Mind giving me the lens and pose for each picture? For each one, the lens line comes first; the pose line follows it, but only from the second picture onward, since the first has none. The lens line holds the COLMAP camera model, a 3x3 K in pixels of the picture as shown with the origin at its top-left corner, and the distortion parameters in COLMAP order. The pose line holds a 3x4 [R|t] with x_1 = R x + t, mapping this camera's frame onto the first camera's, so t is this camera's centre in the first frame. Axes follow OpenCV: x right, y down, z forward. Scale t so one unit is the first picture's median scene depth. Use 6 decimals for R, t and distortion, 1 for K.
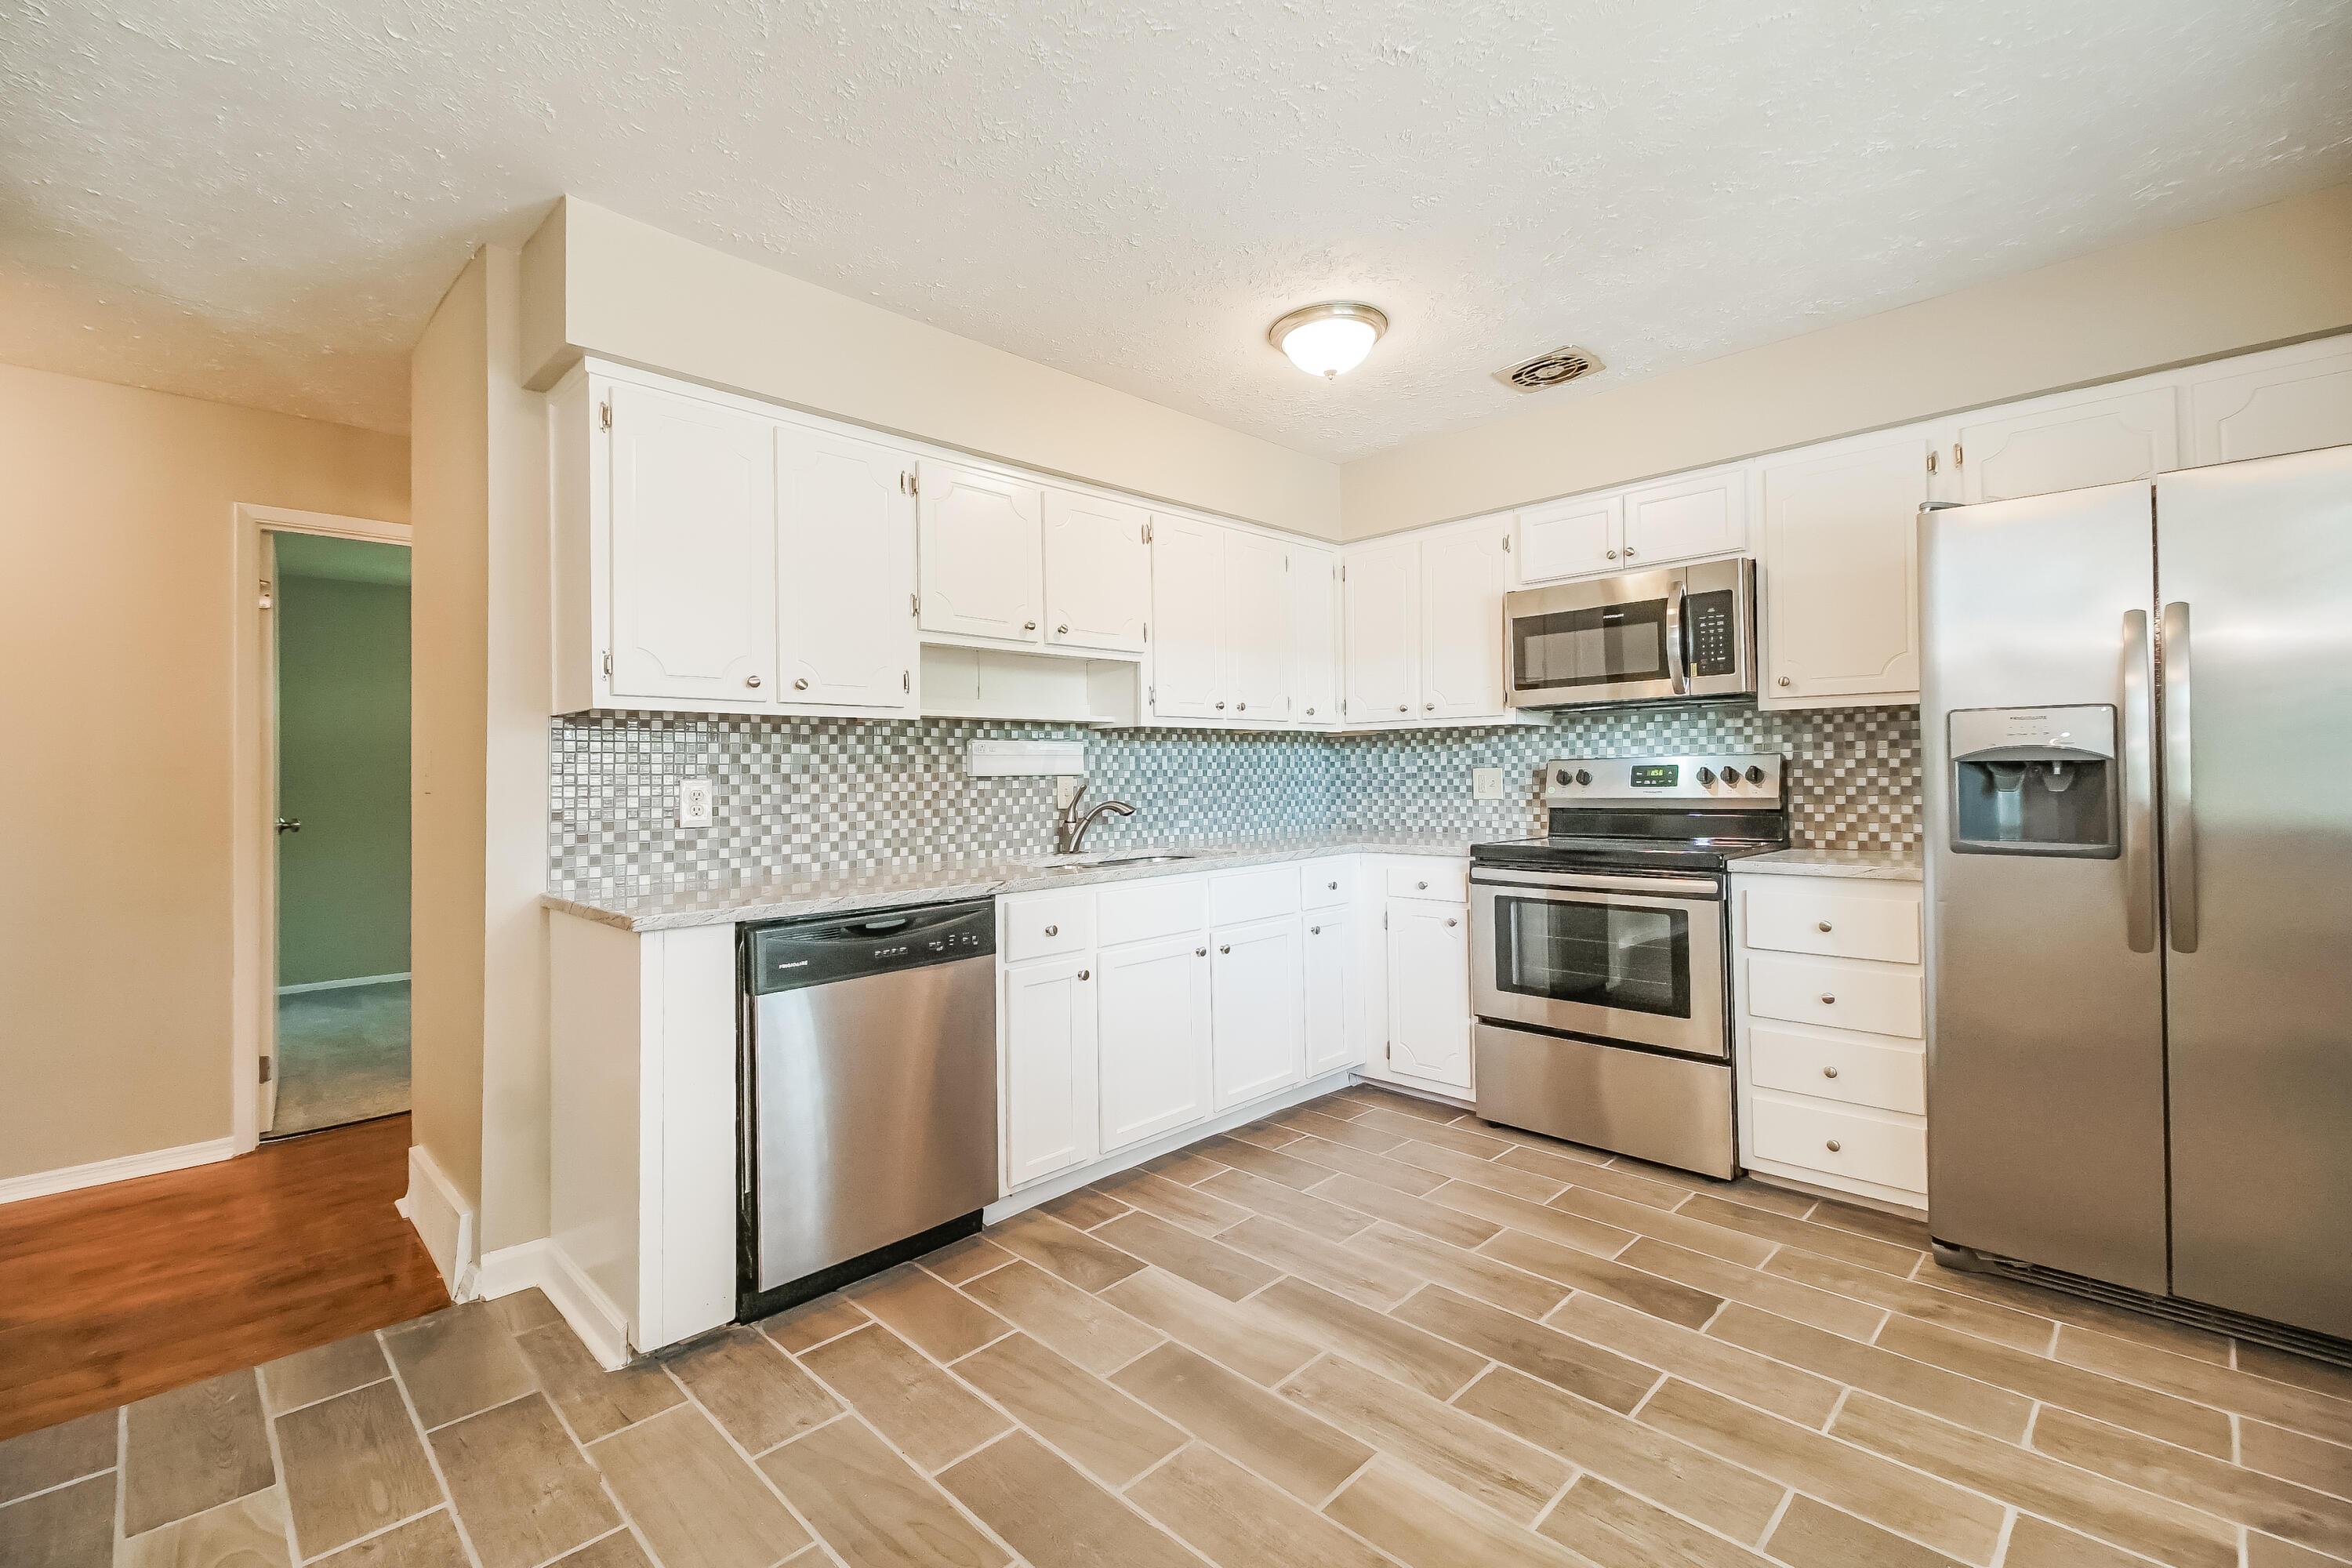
lens RADIAL K [[1160.5, 0, 1175.8], [0, 1160.5, 758.4], [0, 0, 1]] dist [0.037040, -0.017334]
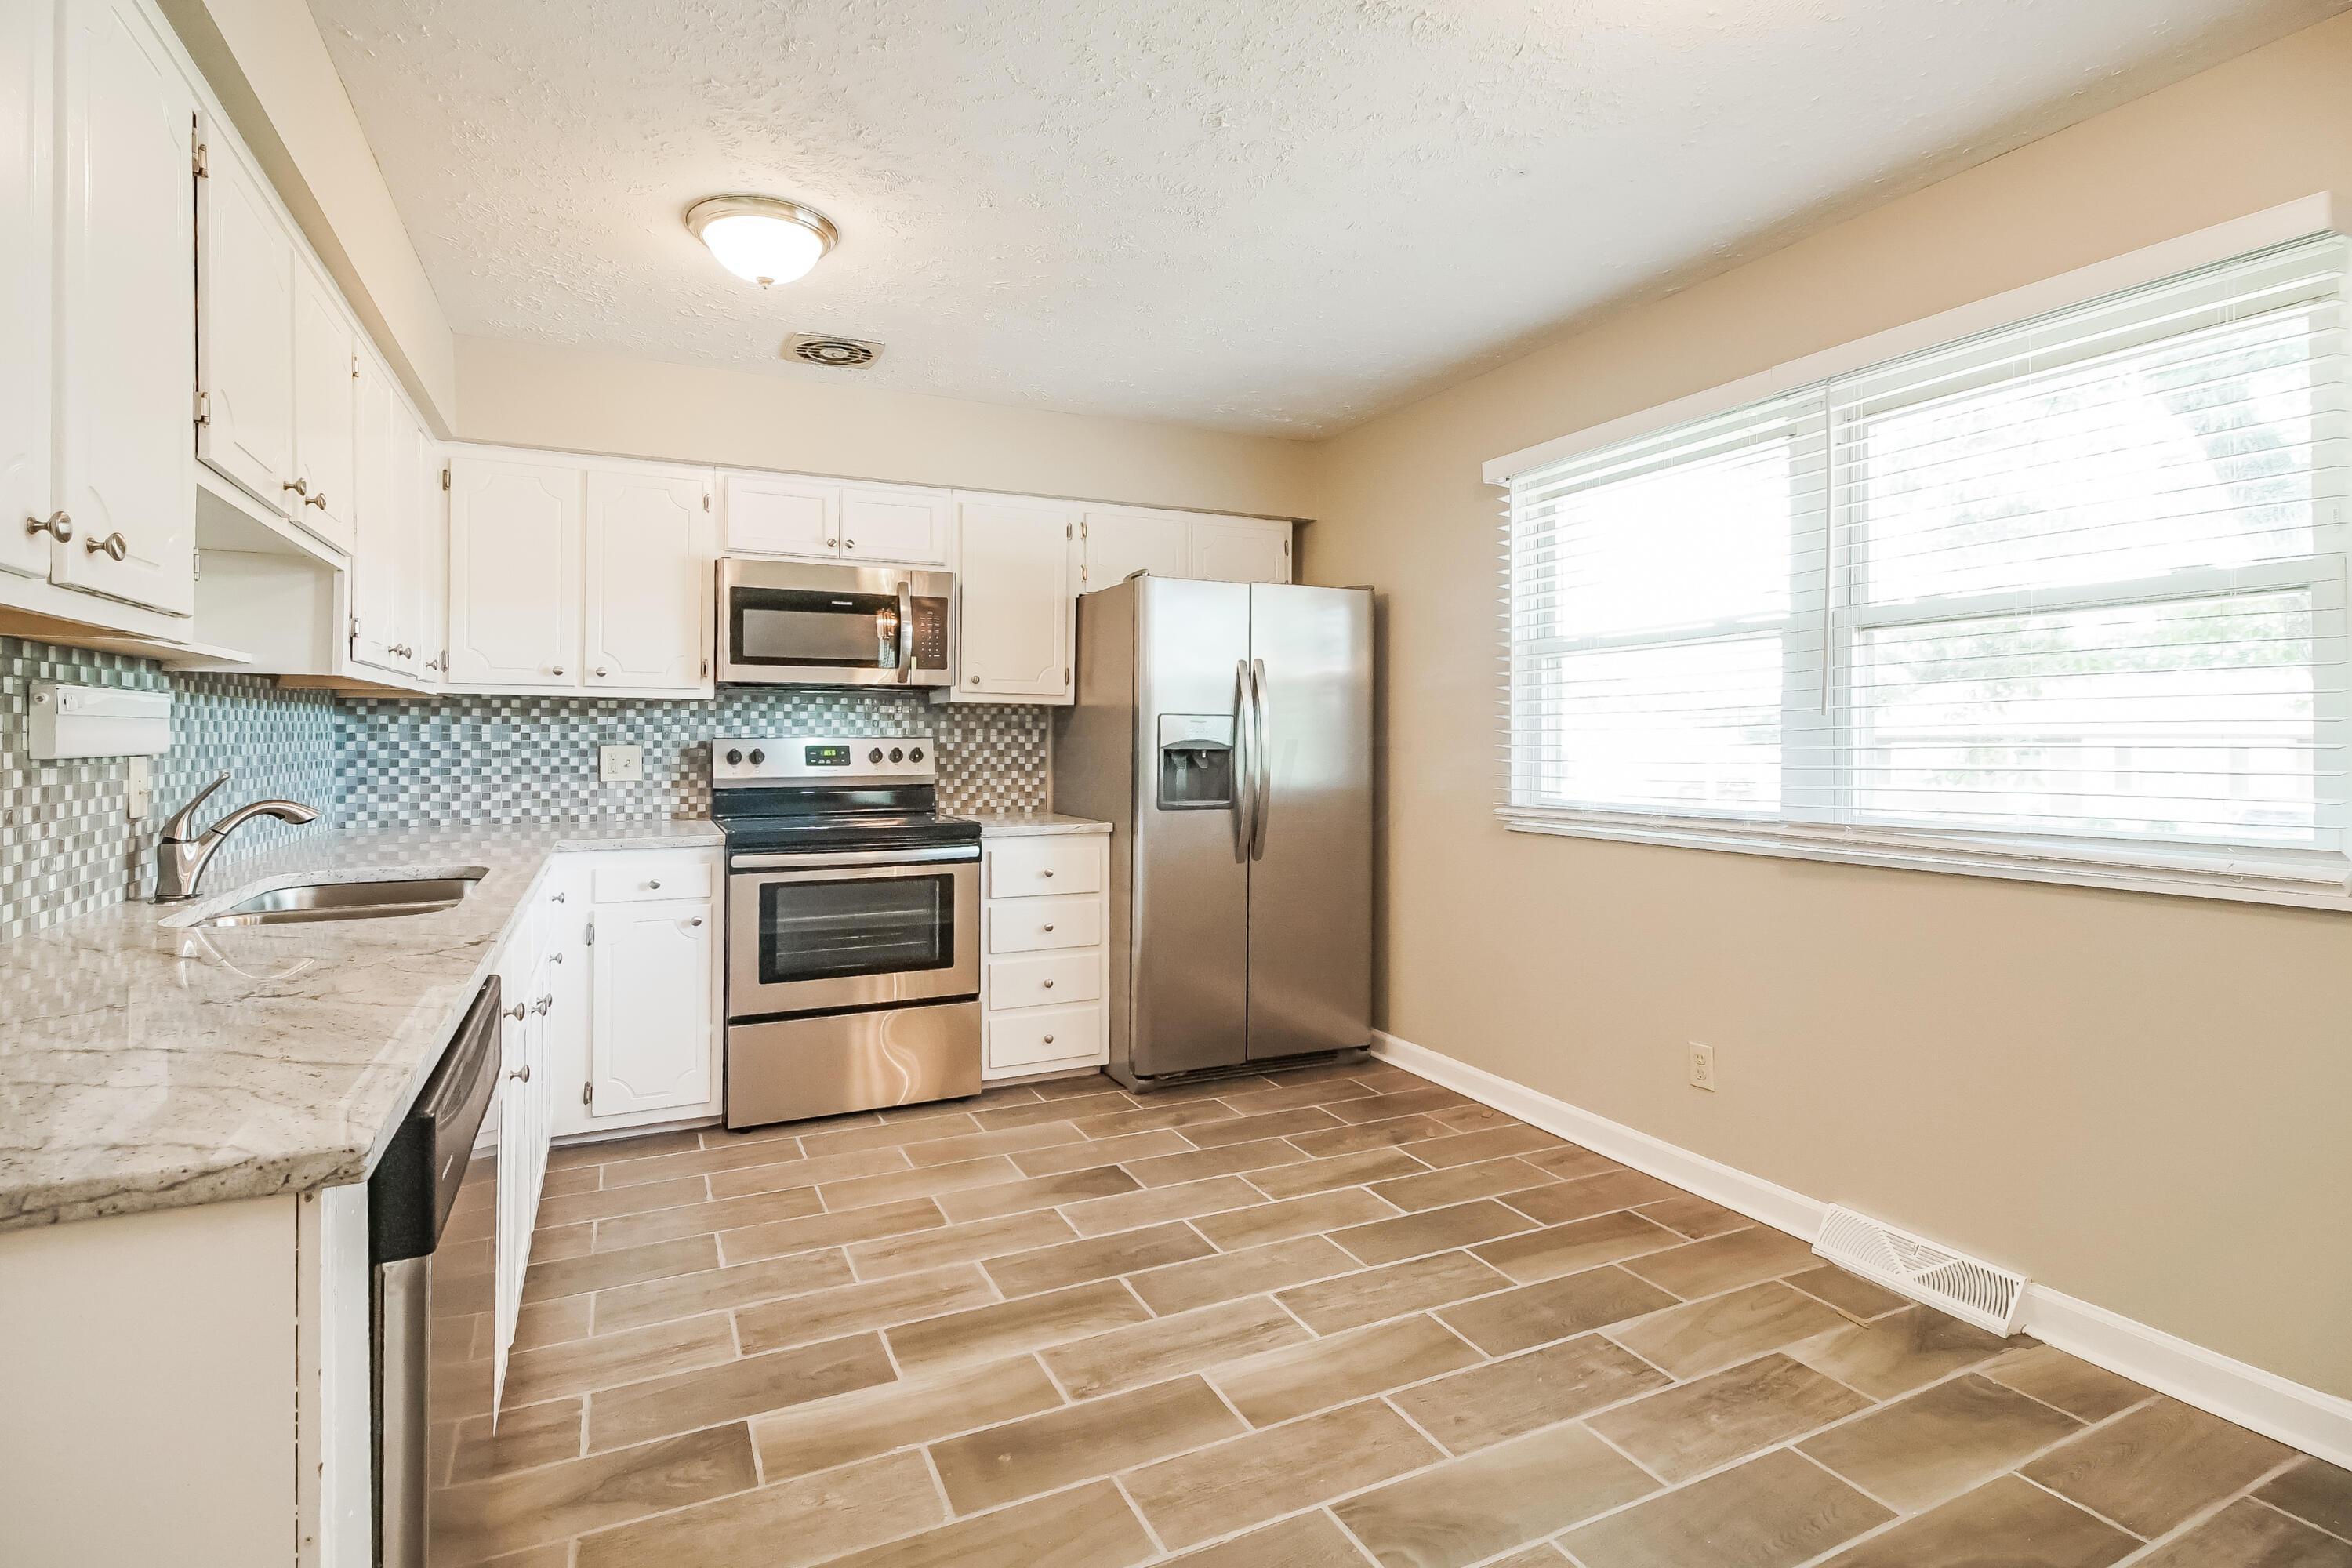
lens RADIAL K [[1121.3, 0, 1179.6], [0, 1121.3, 739.2], [0, 0, 1]] dist [0.017897, -0.000203]
pose [[0.281856, 0.013522, 0.959362, -0.495720], [-0.022450, 0.999720, -0.007495, 0.000634], [-0.959194, -0.019425, 0.282080, 0.419010]]
